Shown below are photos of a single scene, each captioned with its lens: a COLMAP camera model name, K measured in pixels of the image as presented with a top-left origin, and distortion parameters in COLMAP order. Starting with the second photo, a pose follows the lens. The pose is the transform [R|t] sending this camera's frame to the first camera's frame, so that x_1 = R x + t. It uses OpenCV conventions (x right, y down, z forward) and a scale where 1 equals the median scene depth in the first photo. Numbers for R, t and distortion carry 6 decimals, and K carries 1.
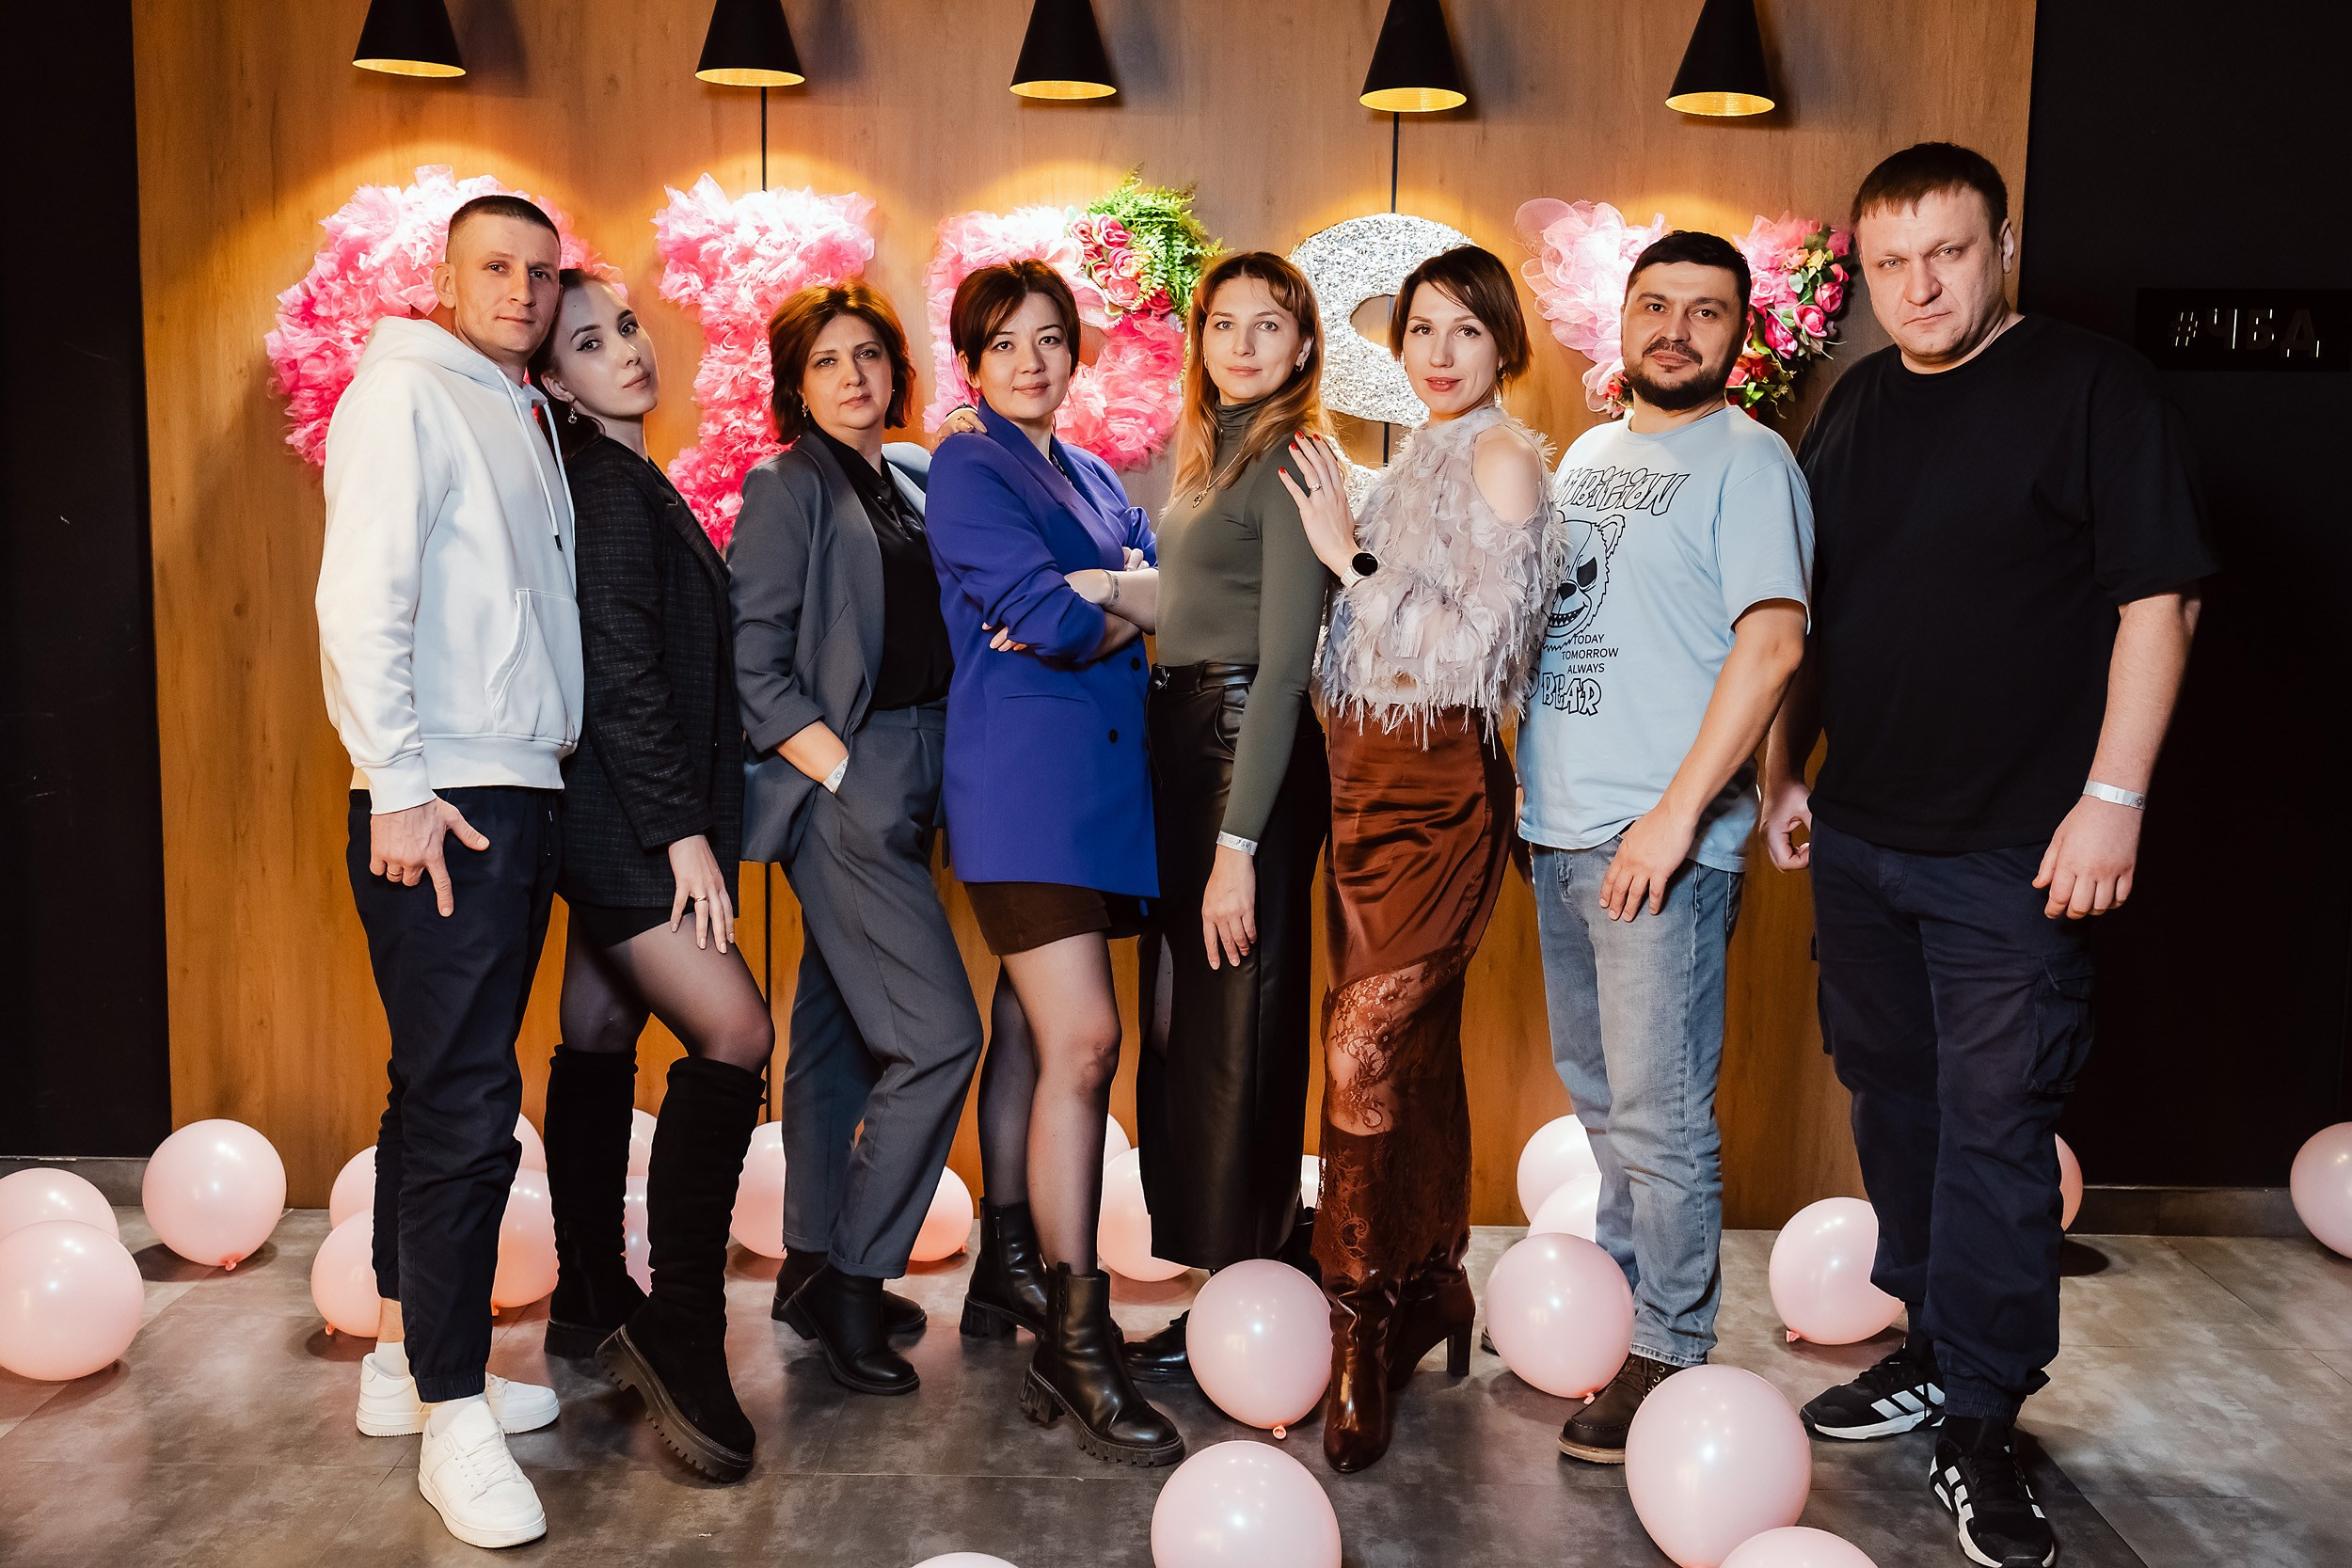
lens RADIAL K [[2324.4, 0, 1177.4], [0, 2324.4, 786.2], [0, 0, 1]] dist [0.011896, 0.000000]
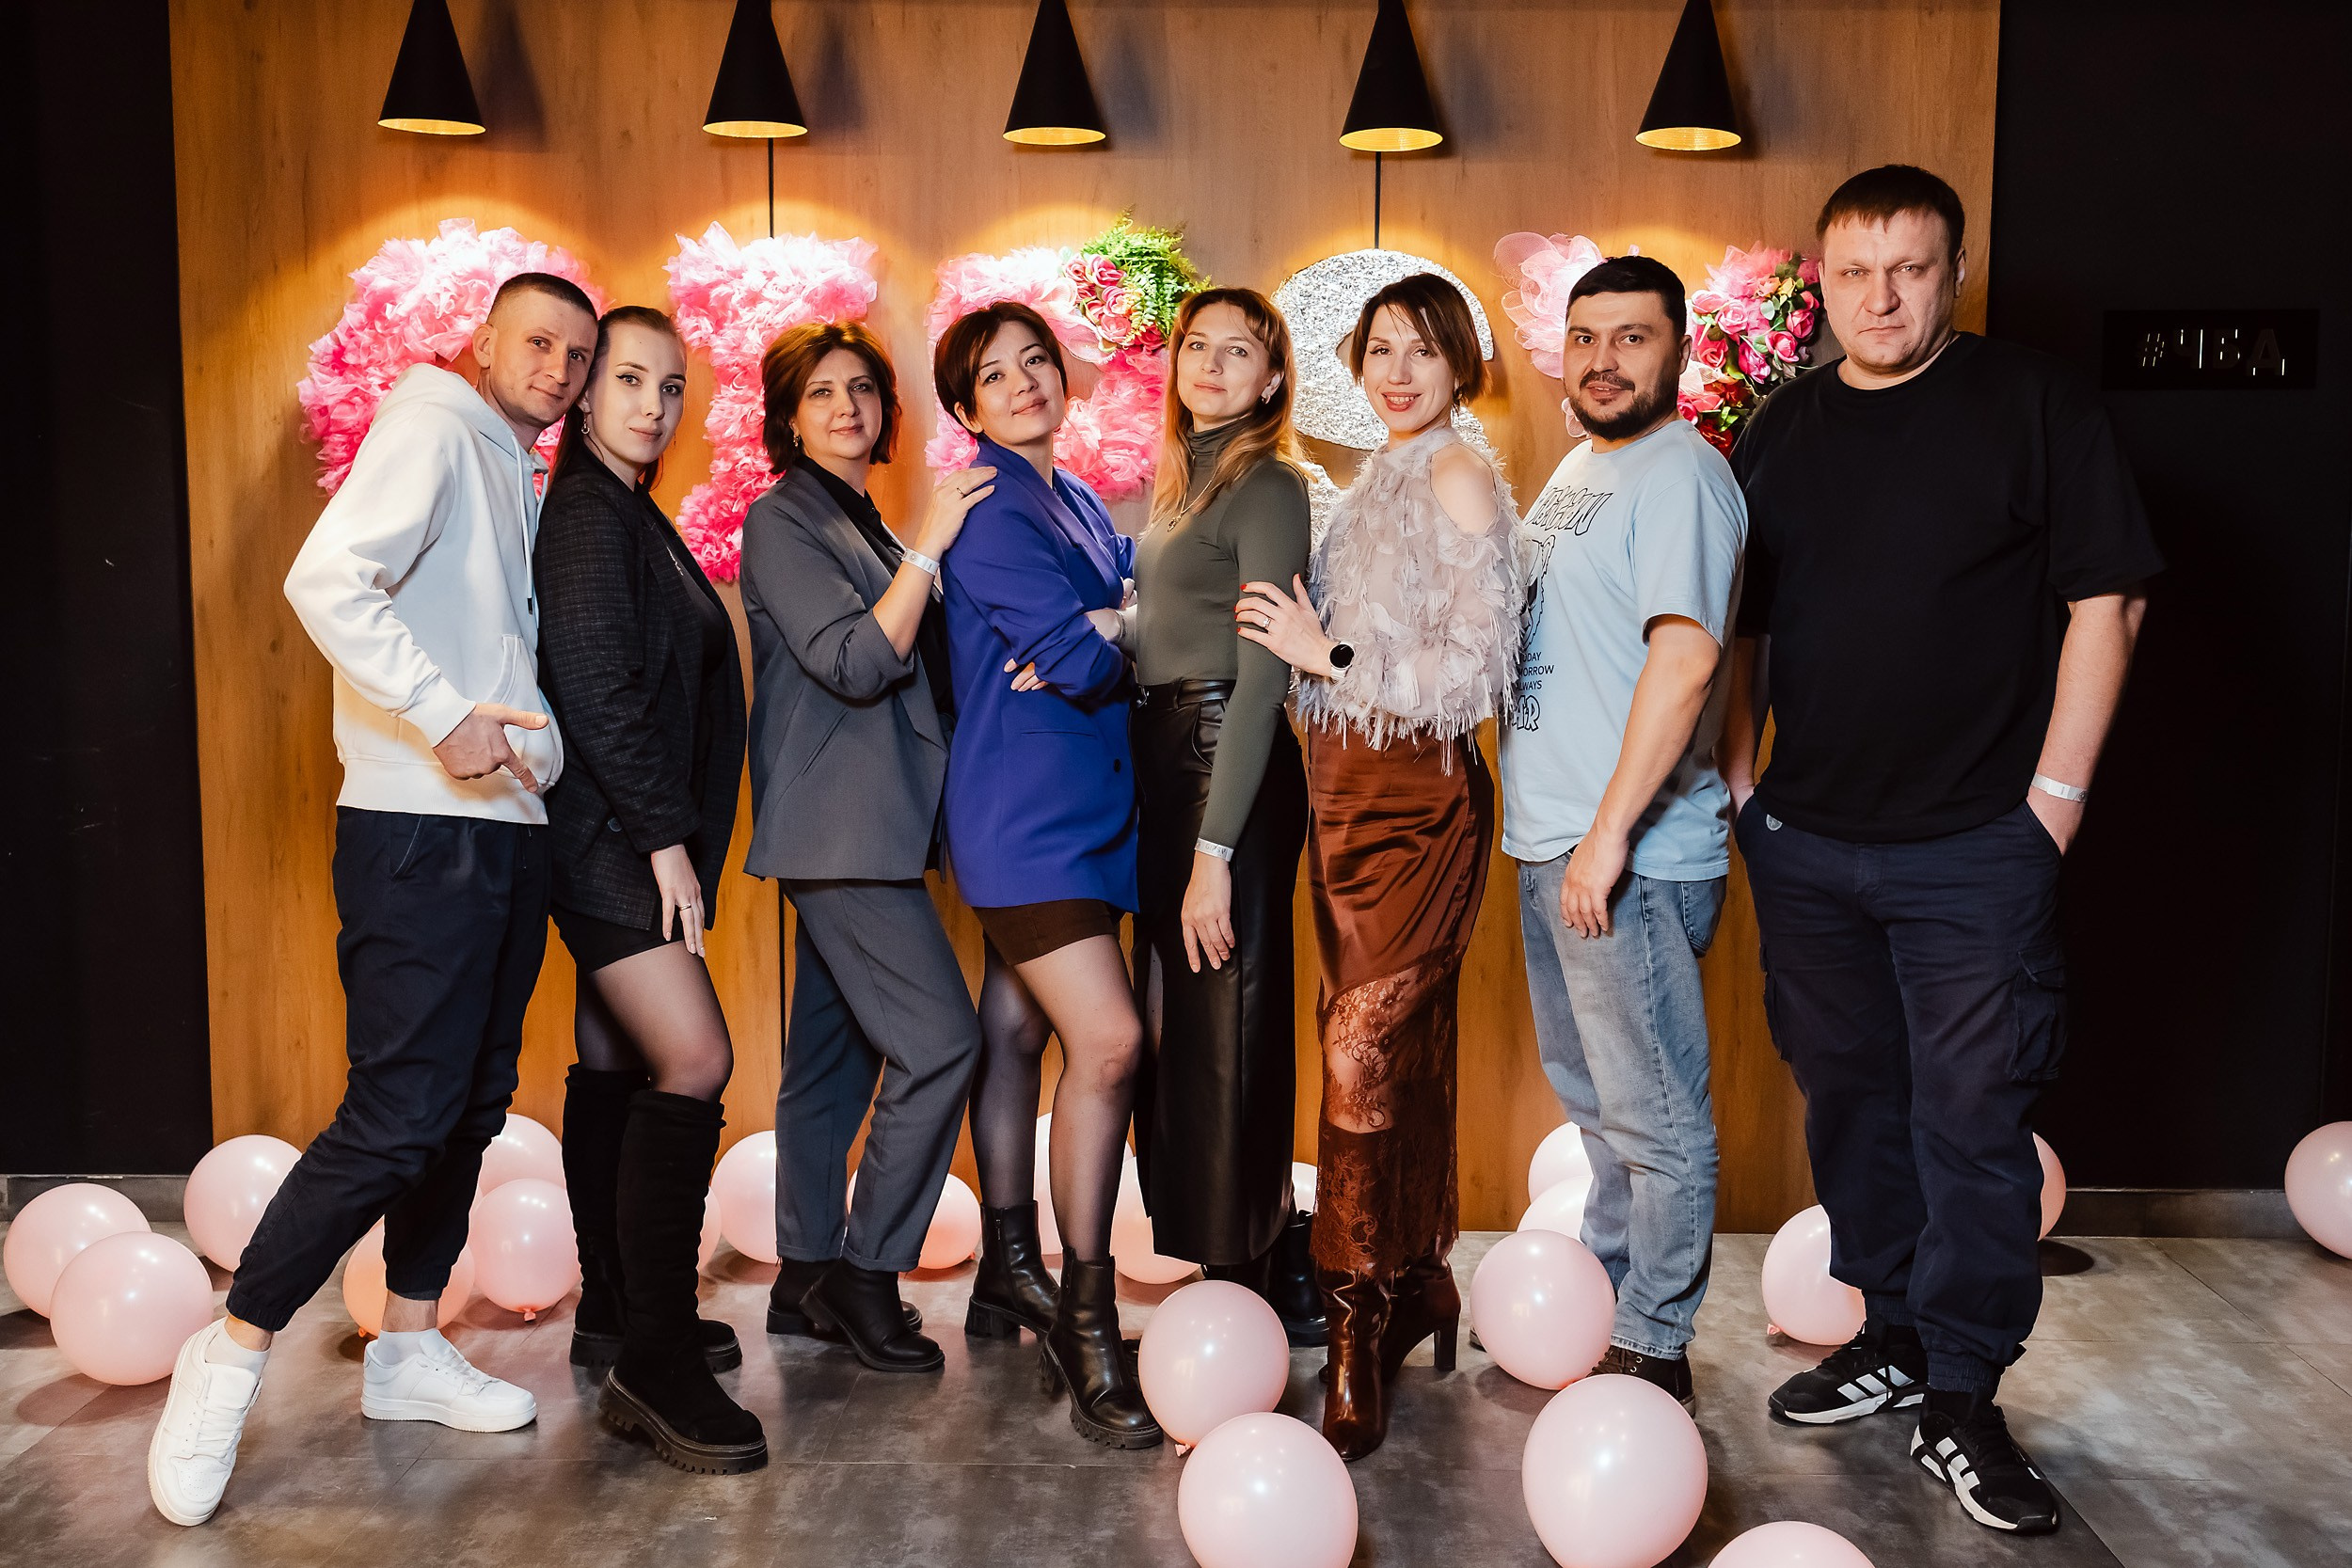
lens RADIAL K [[2324.4, 0, 1178.2], [0, 2324.4, 795.9], [0, 0, 1]] dist [0.011896, 0.000000]
pose [[0.999653, -0.010781, -0.024043, 0.027180], [0.010373, 0.999801, -0.017041, 0.013931], [0.024222, 0.016785, 0.999566, -0.033341]]
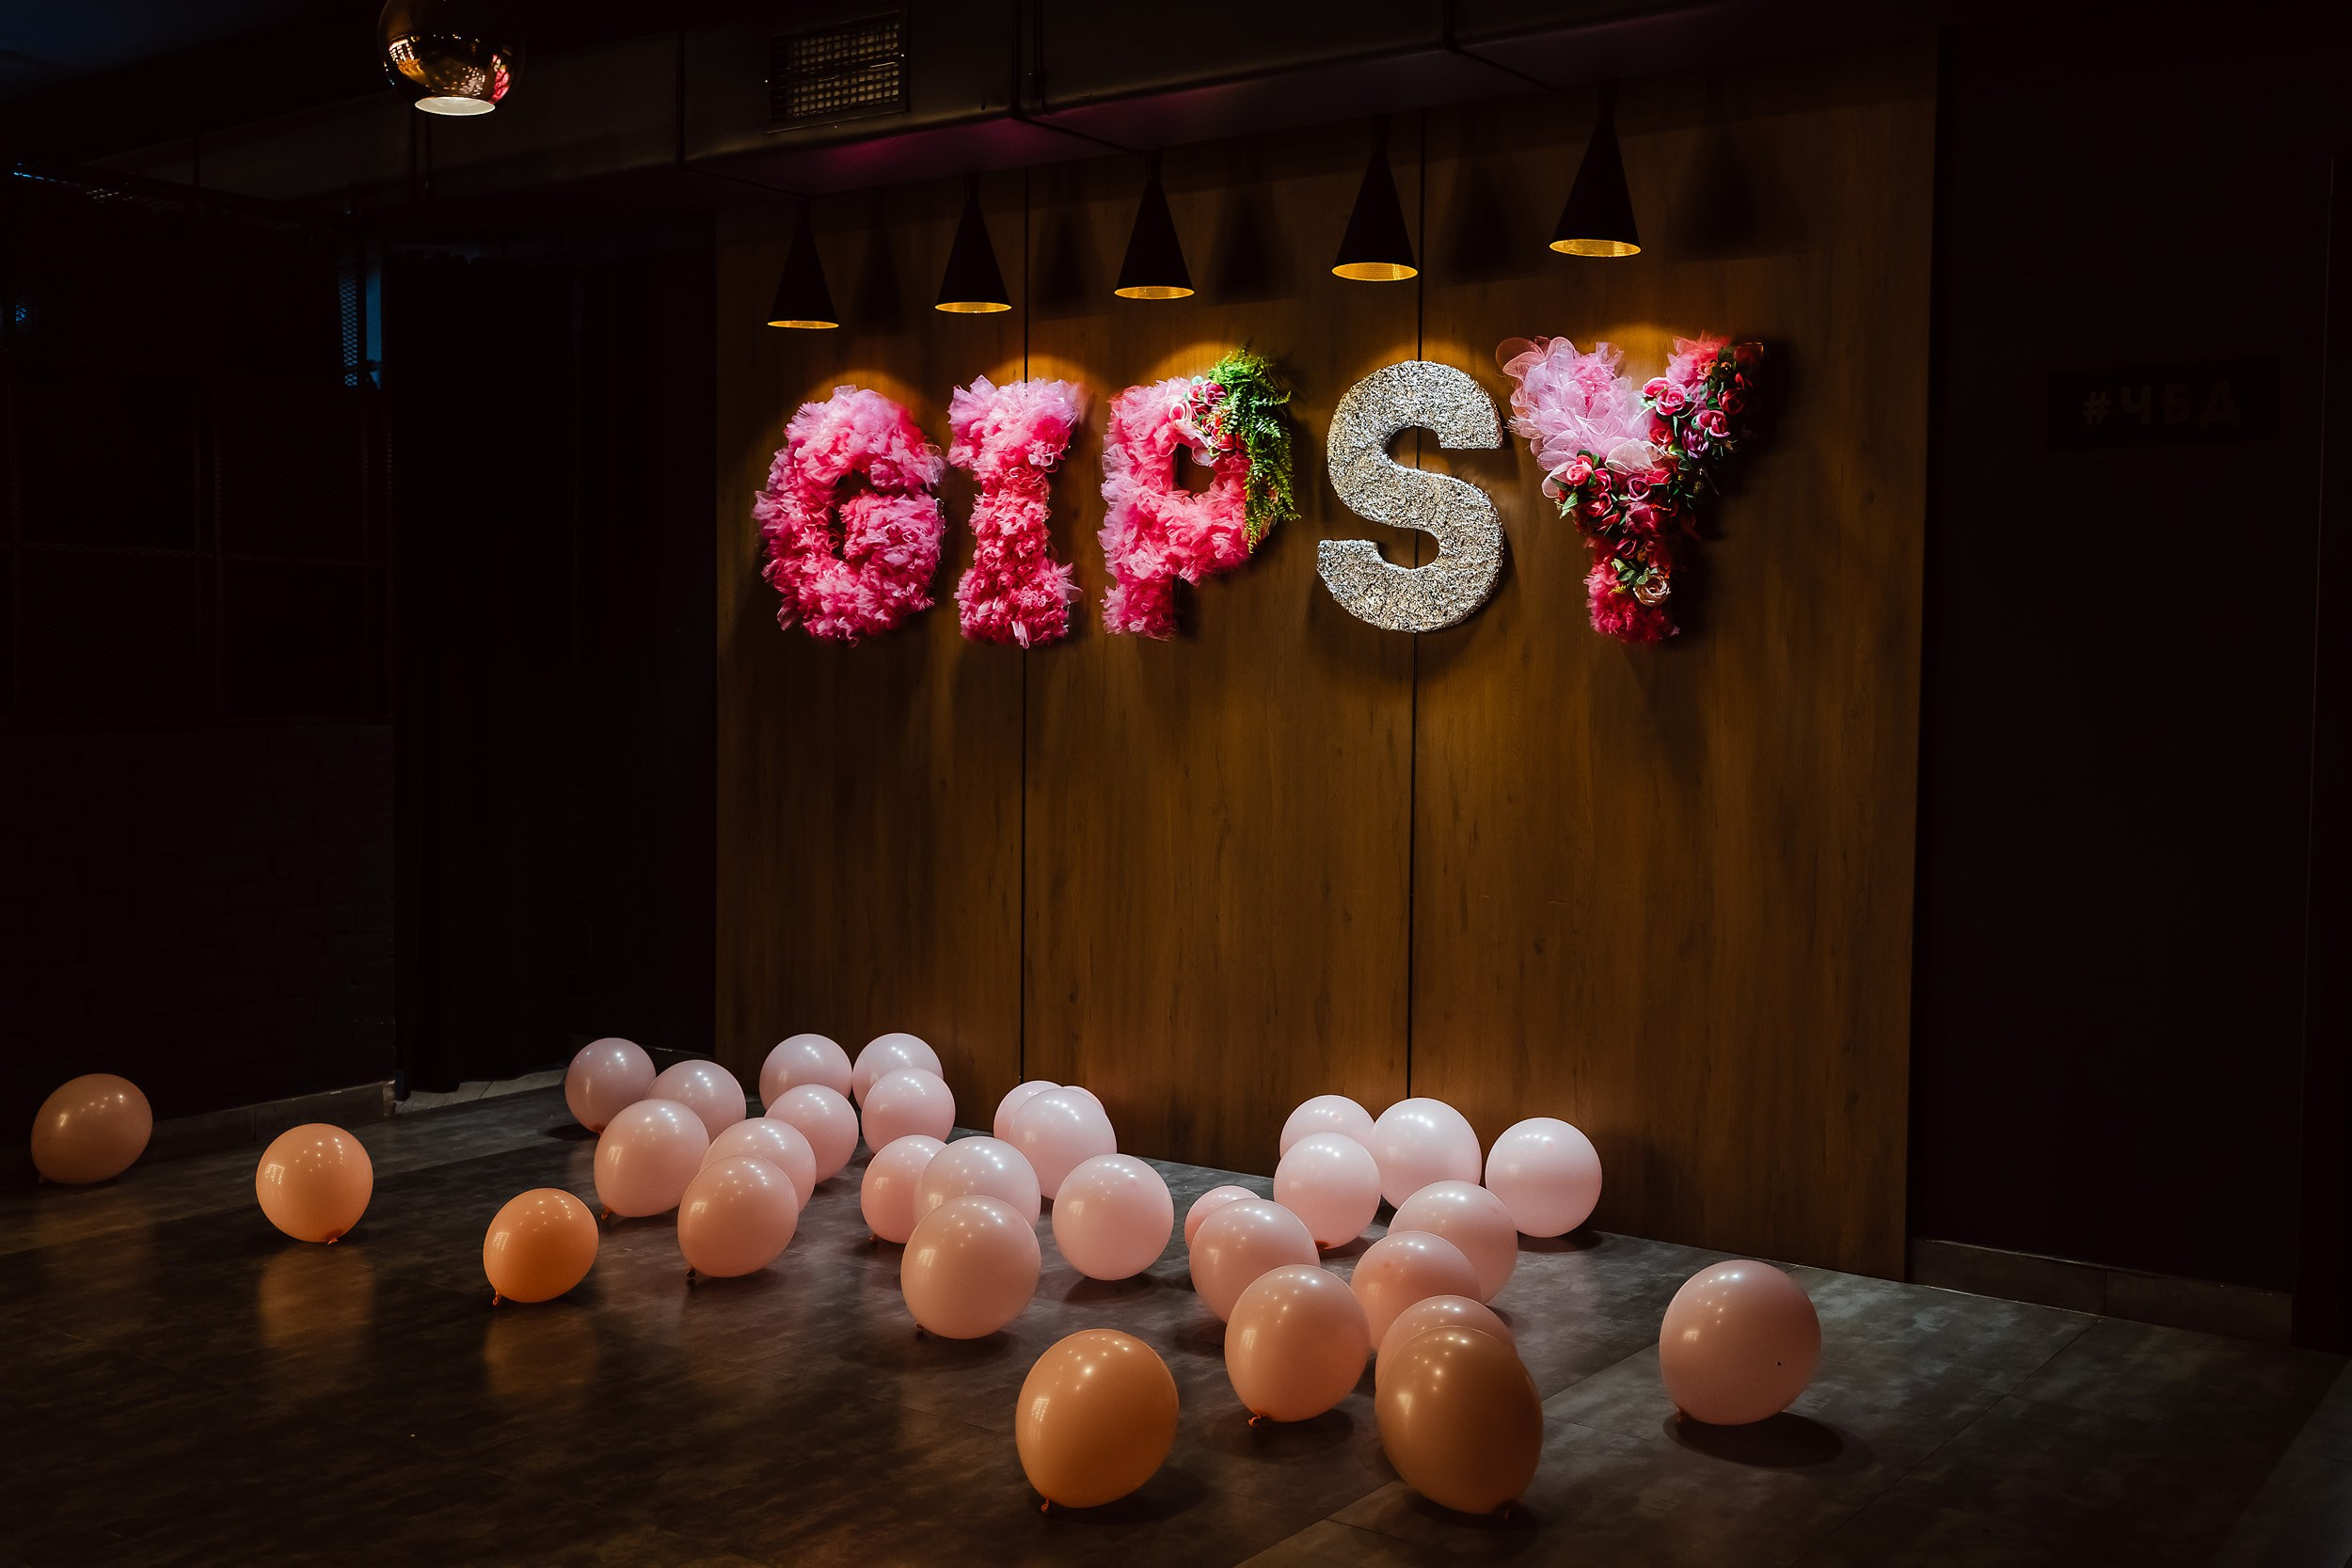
lens RADIAL K [[2324.4, 0, 1170.0], [0, 2324.4, 783.0], [0, 0, 1]] dist [0.011896, 0.000000]
pose [[0.807512, 0.021340, -0.589464, 0.728480], [-0.064870, 0.996496, -0.052790, 0.050631], [0.586273, 0.080867, 0.806068, -0.050837]]
